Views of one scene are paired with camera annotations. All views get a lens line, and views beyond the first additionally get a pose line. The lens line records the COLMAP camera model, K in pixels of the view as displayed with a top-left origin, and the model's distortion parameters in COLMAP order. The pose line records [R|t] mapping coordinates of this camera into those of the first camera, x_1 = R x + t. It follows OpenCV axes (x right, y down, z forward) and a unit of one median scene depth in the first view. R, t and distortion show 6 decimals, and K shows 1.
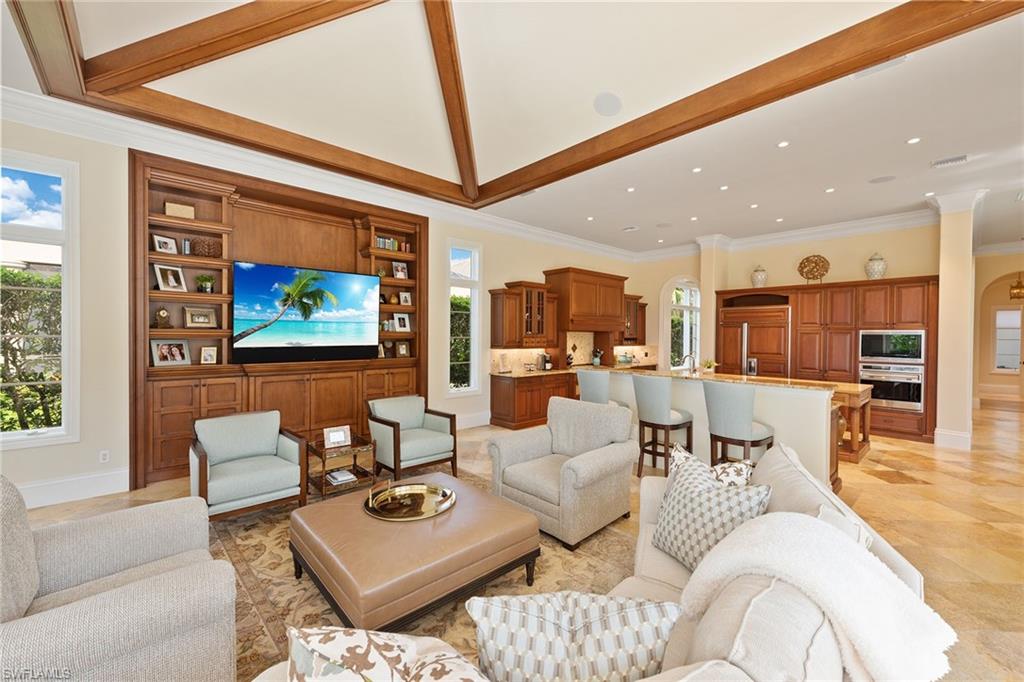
lens RADIAL K [[408.8, 0, 507.4], [0, 408.8, 340.6], [0, 0, 1]] dist [0.010048, -0.001089]
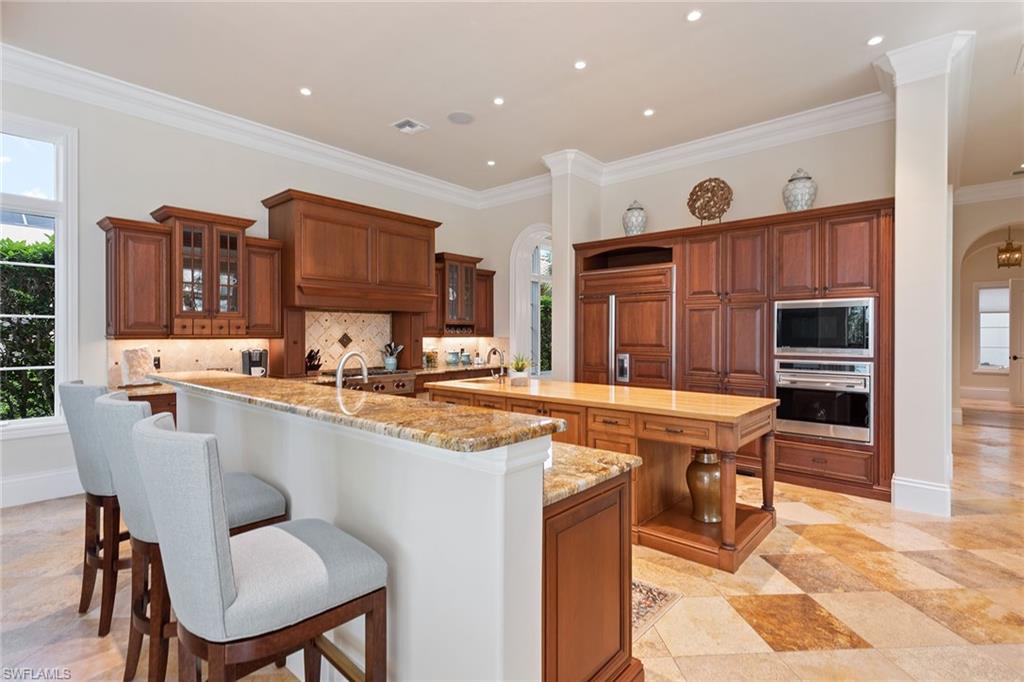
lens RADIAL K [[487.0, 0, 506.4], [0, 487.0, 336.3], [0, 0, 1]] dist [0.014311, -0.000264]
pose [[0.993960, -0.005775, 0.109590, 0.398117], [0.006939, 0.999923, -0.010247, 0.027287], [-0.109522, 0.010945, 0.993924, 0.353324]]
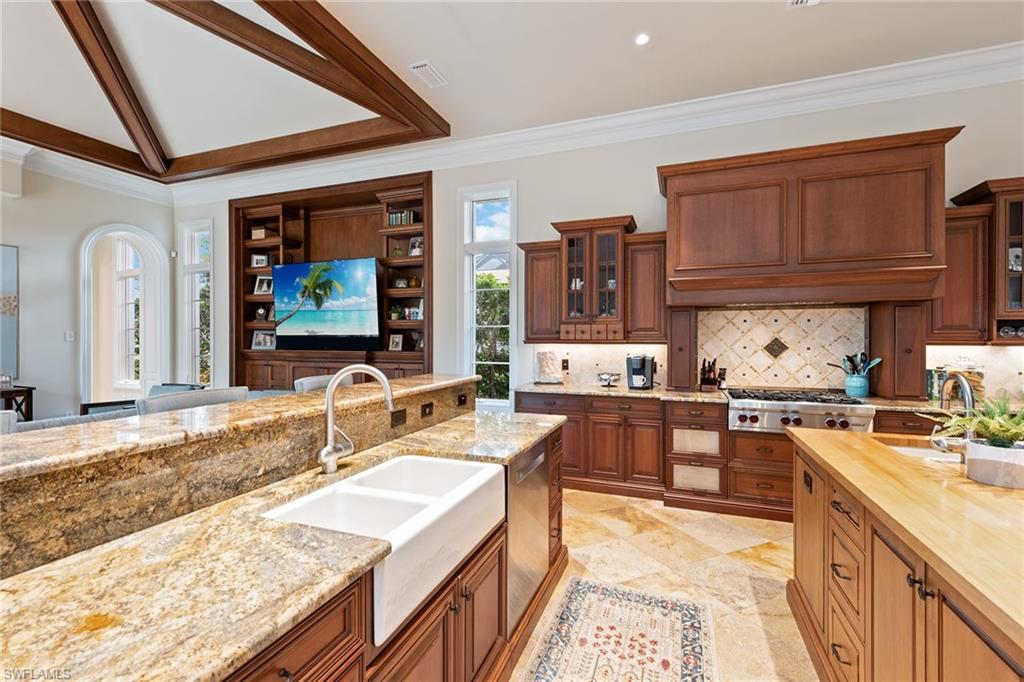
lens RADIAL K [[455.6, 0, 507.4], [0, 455.6, 339.9], [0, 0, 1]] dist [0.004930, -0.000777]
pose [[0.450259, -0.002767, -0.892894, 0.580335], [-0.011803, 0.999889, -0.009051, 0.022789], [0.892820, 0.014614, 0.450177, 0.676012]]
